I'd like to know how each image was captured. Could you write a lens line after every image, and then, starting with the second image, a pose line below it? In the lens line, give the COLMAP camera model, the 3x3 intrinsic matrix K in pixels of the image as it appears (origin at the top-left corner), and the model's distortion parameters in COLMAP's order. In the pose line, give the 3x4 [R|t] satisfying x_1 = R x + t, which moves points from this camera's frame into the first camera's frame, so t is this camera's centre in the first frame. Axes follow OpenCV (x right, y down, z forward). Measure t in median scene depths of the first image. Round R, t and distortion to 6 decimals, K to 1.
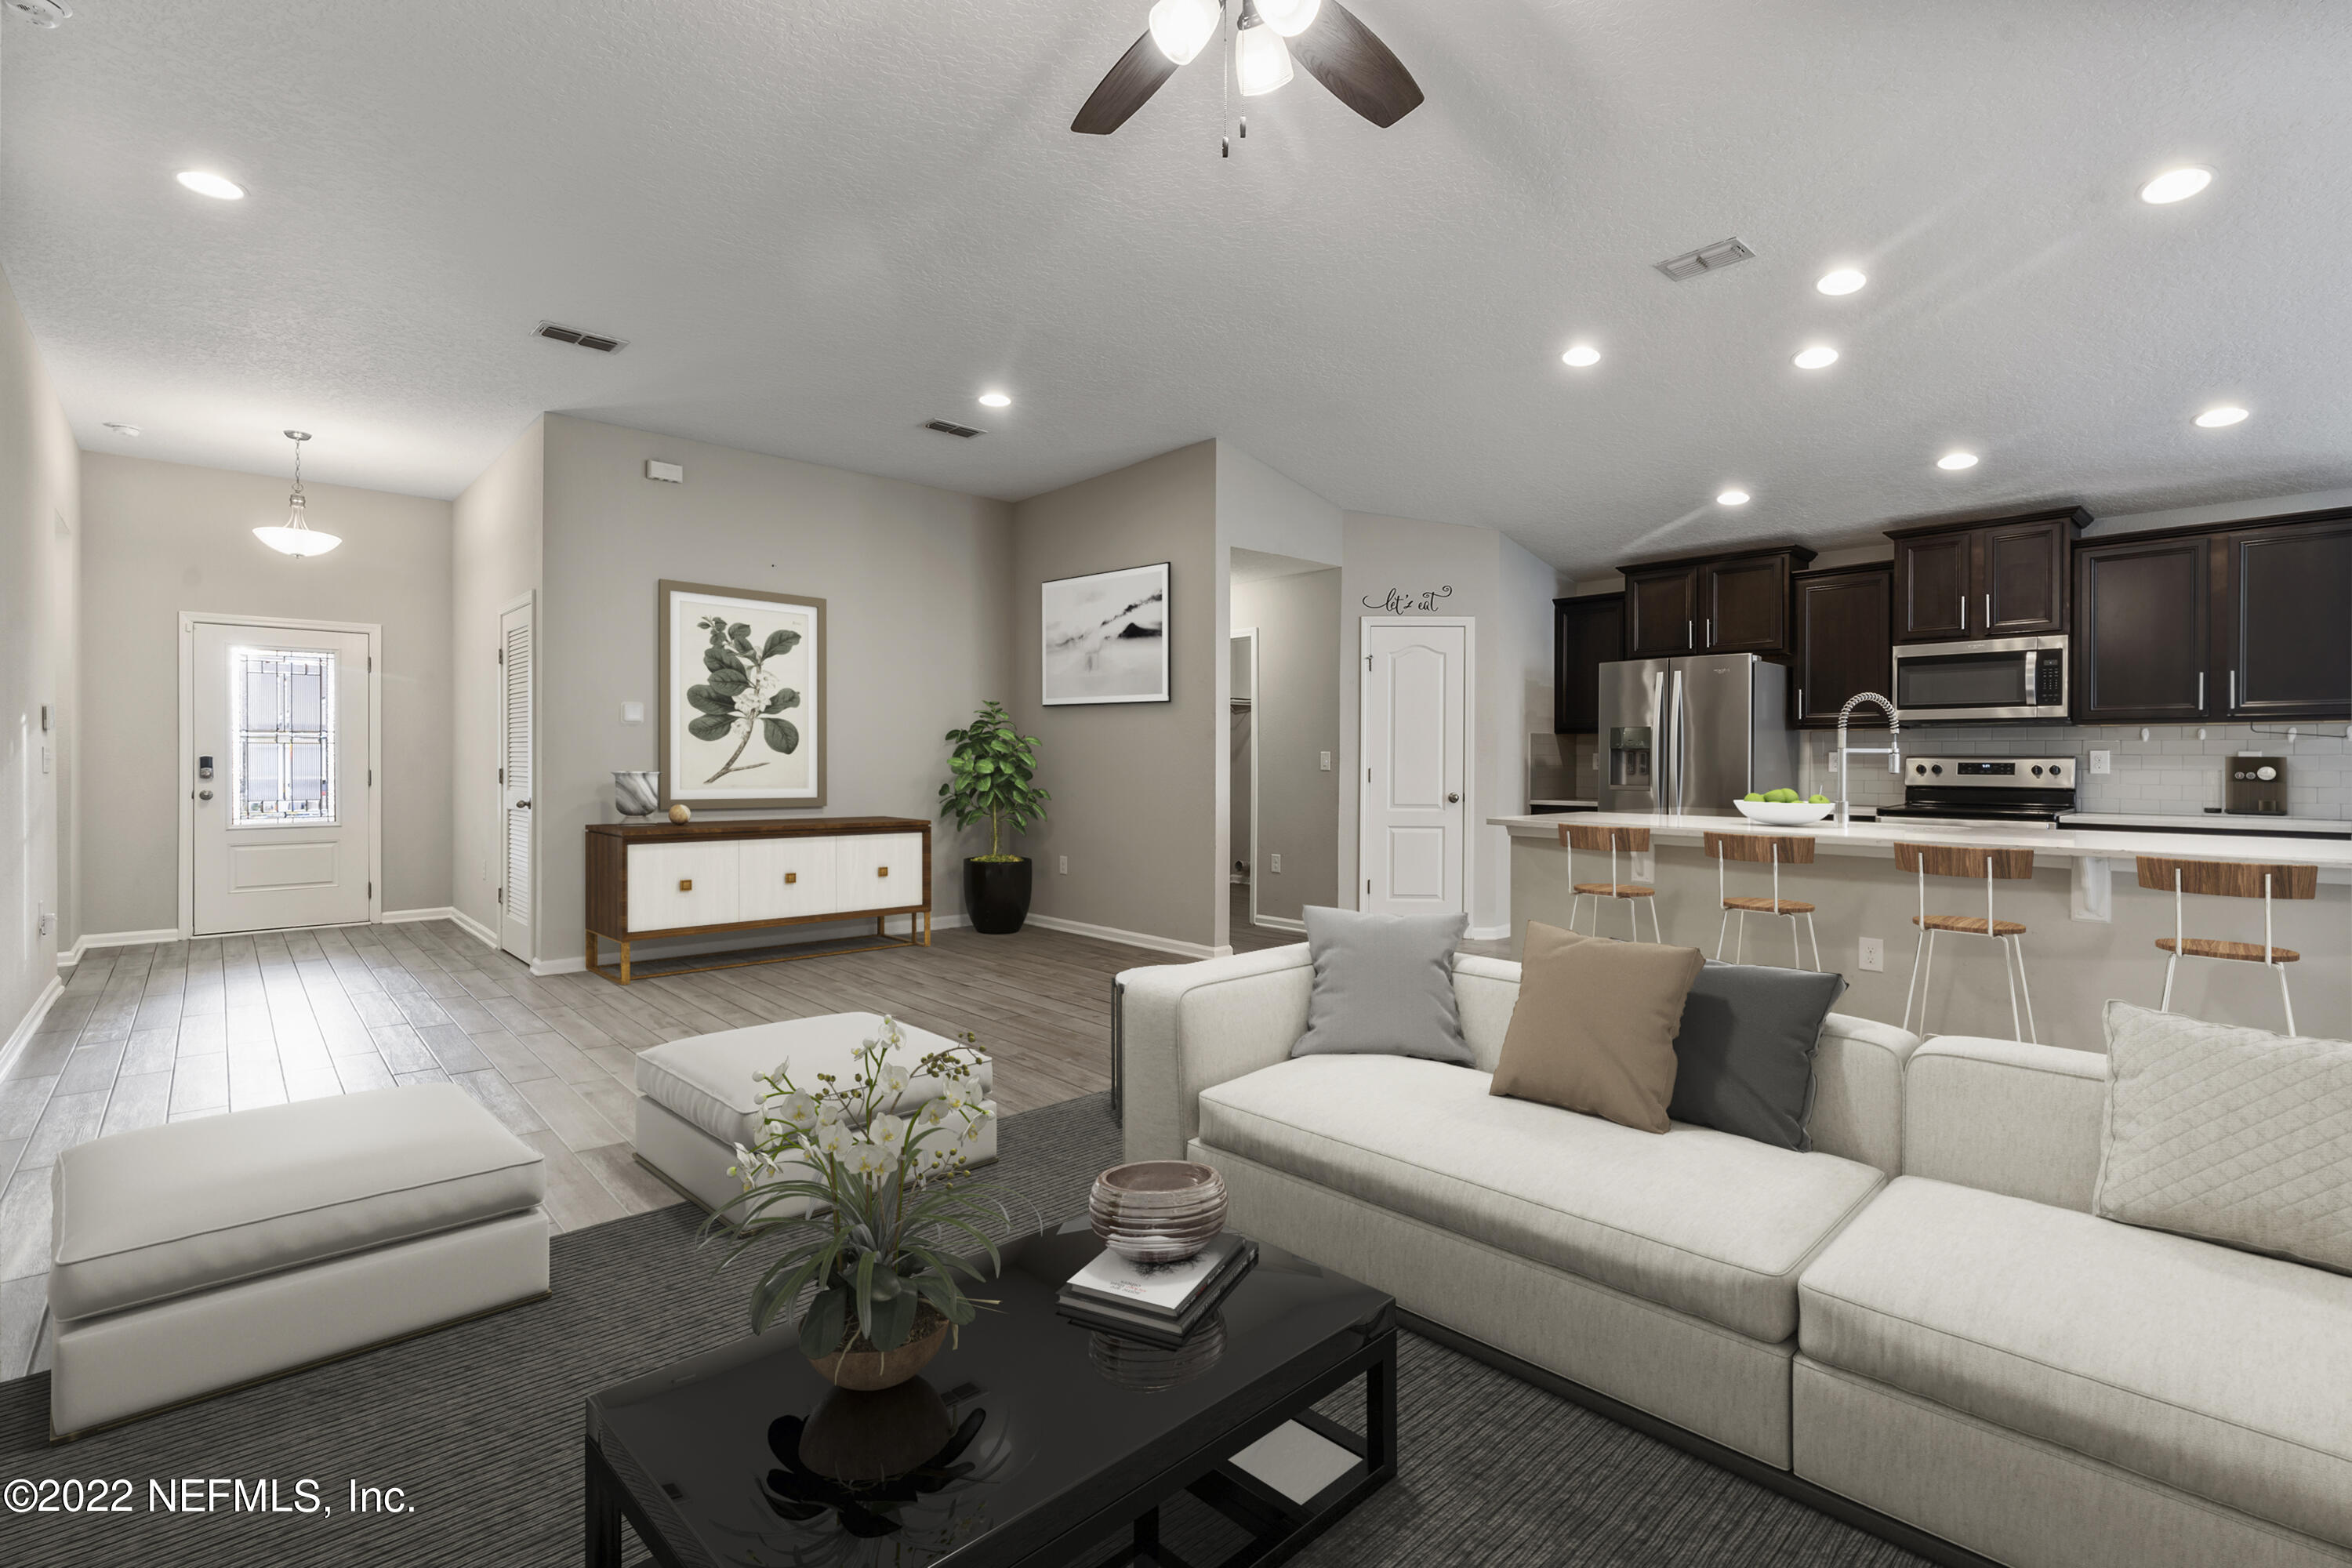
lens RADIAL K [[1089.2, 0, 1173.2], [0, 1089.2, 773.0], [0, 0, 1]] dist [-0.015319, 0.000349]
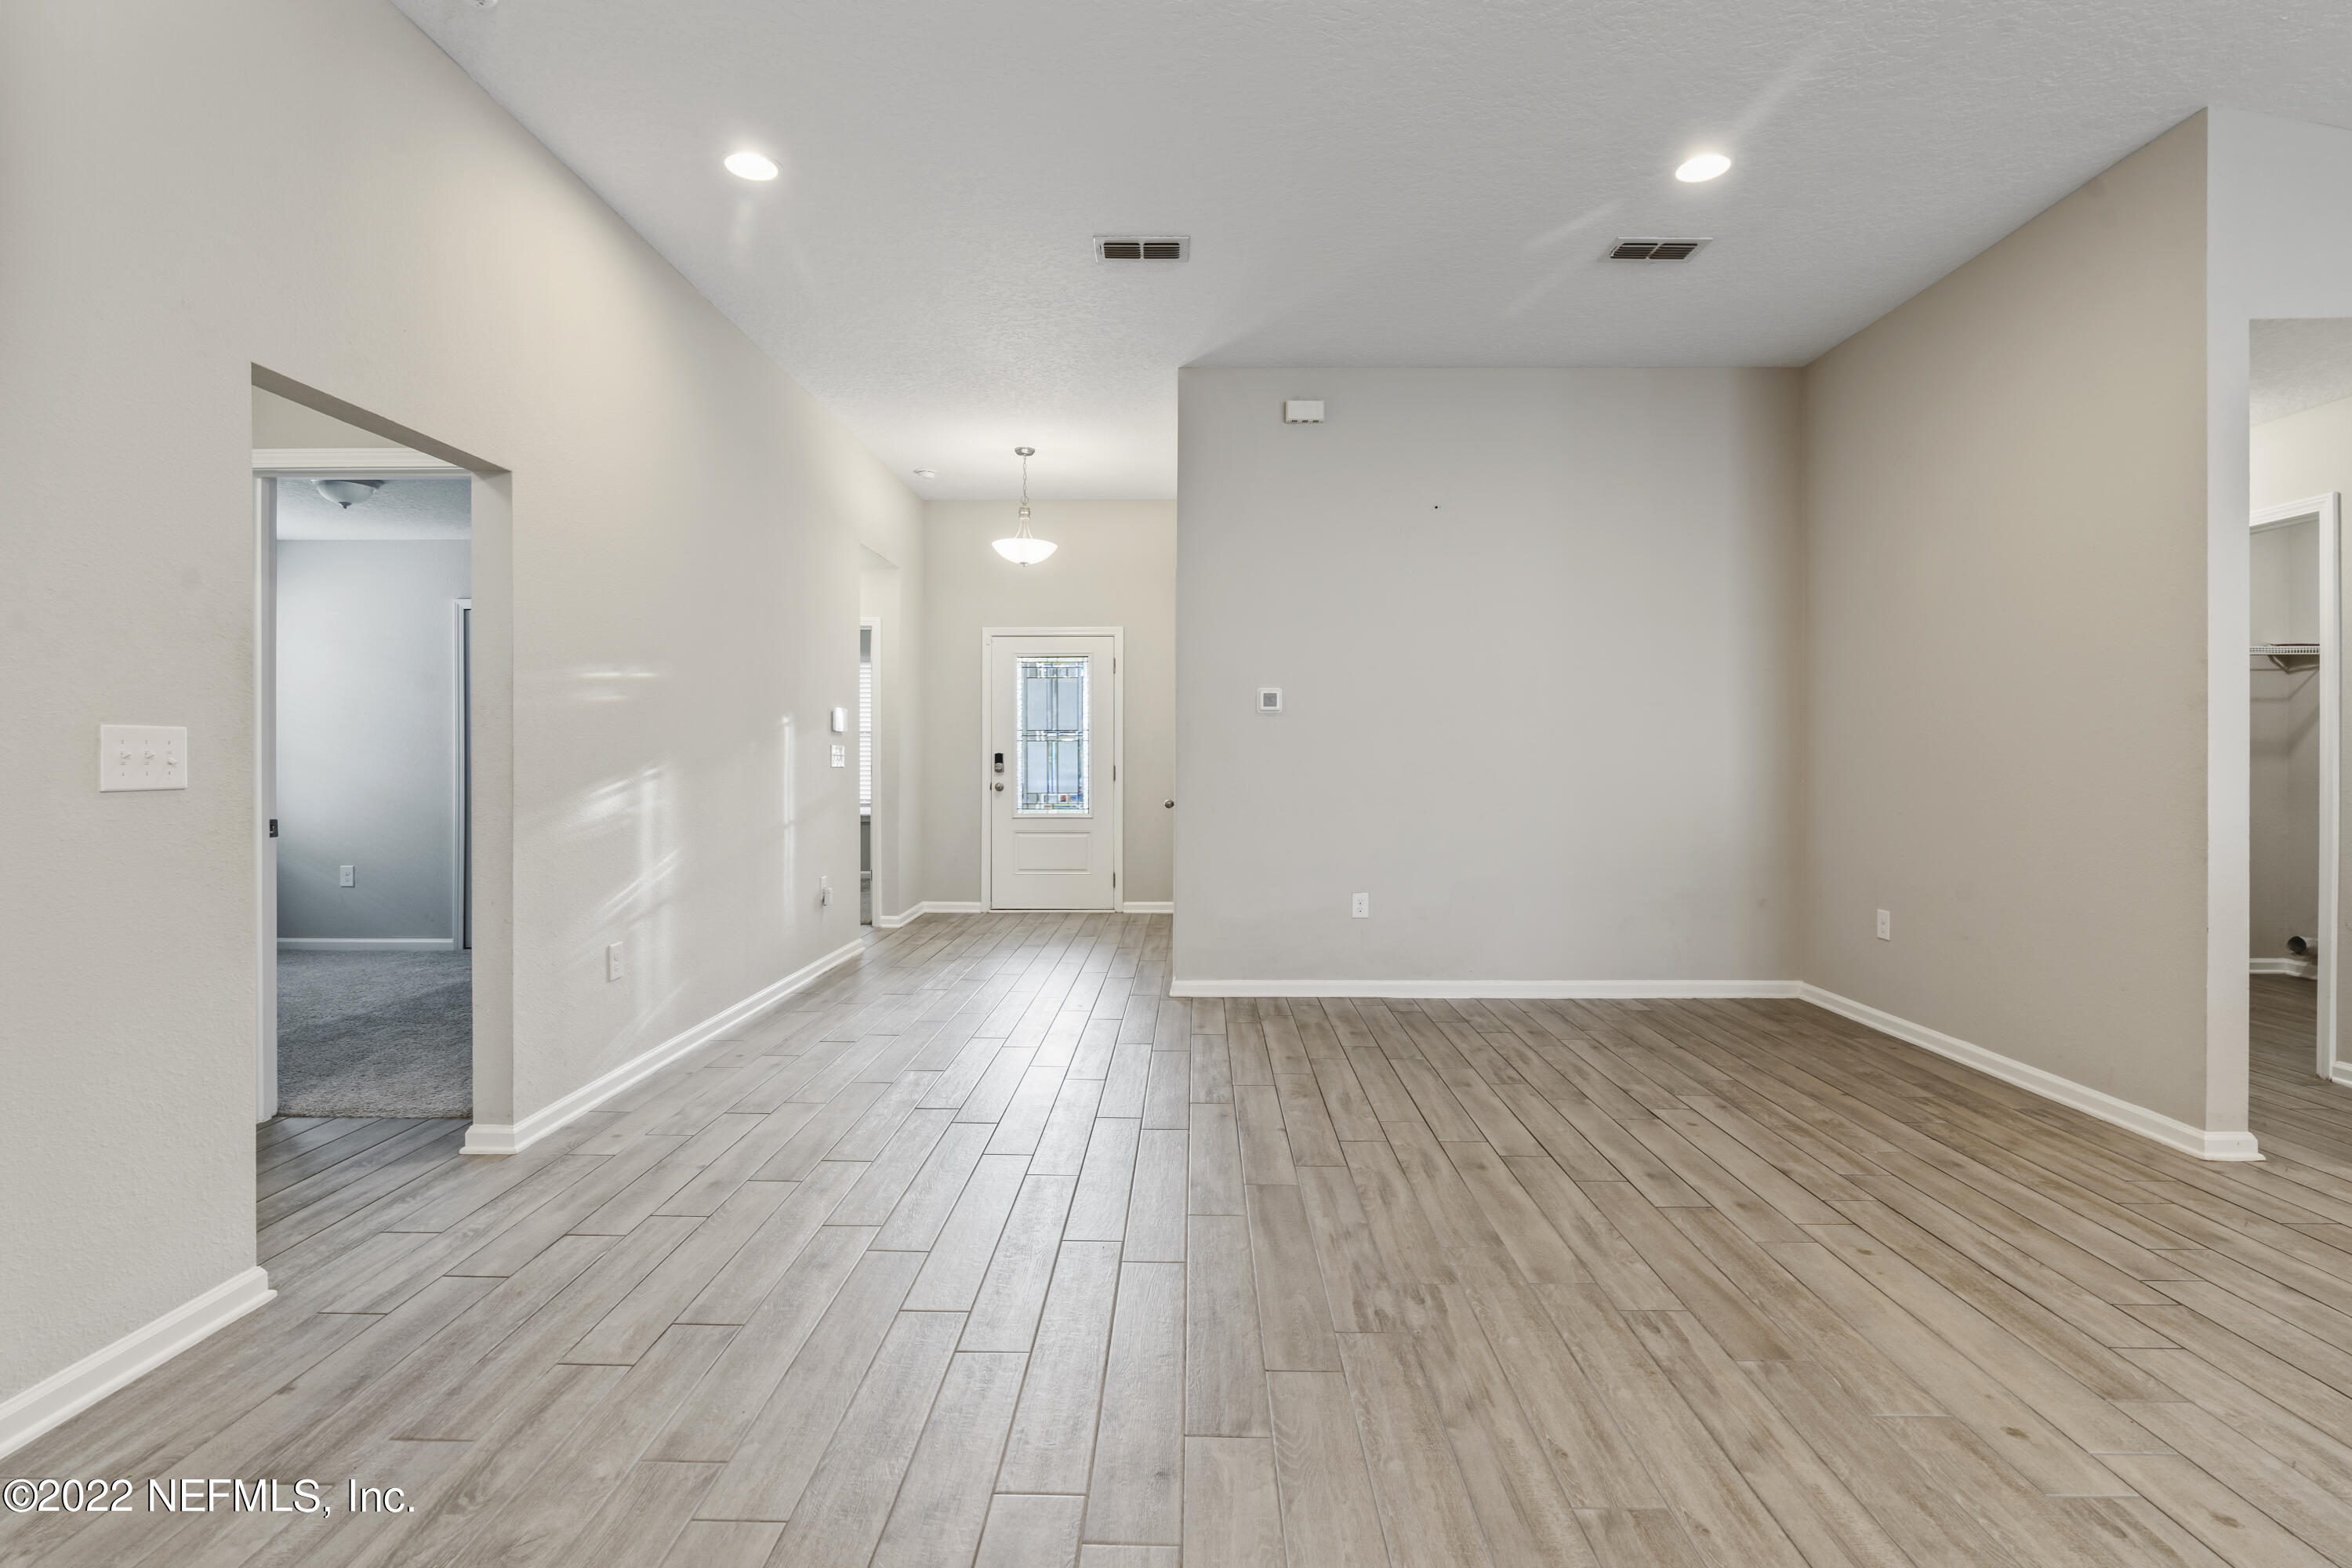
lens RADIAL K [[1089.2, 0, 1173.9], [0, 1089.2, 768.1], [0, 0, 1]] dist [-0.015319, 0.000349]
pose [[0.727807, 0.008346, -0.685731, 0.033329], [-0.007979, 0.999961, 0.003702, -0.005749], [0.685735, 0.002778, 0.727846, 0.319432]]
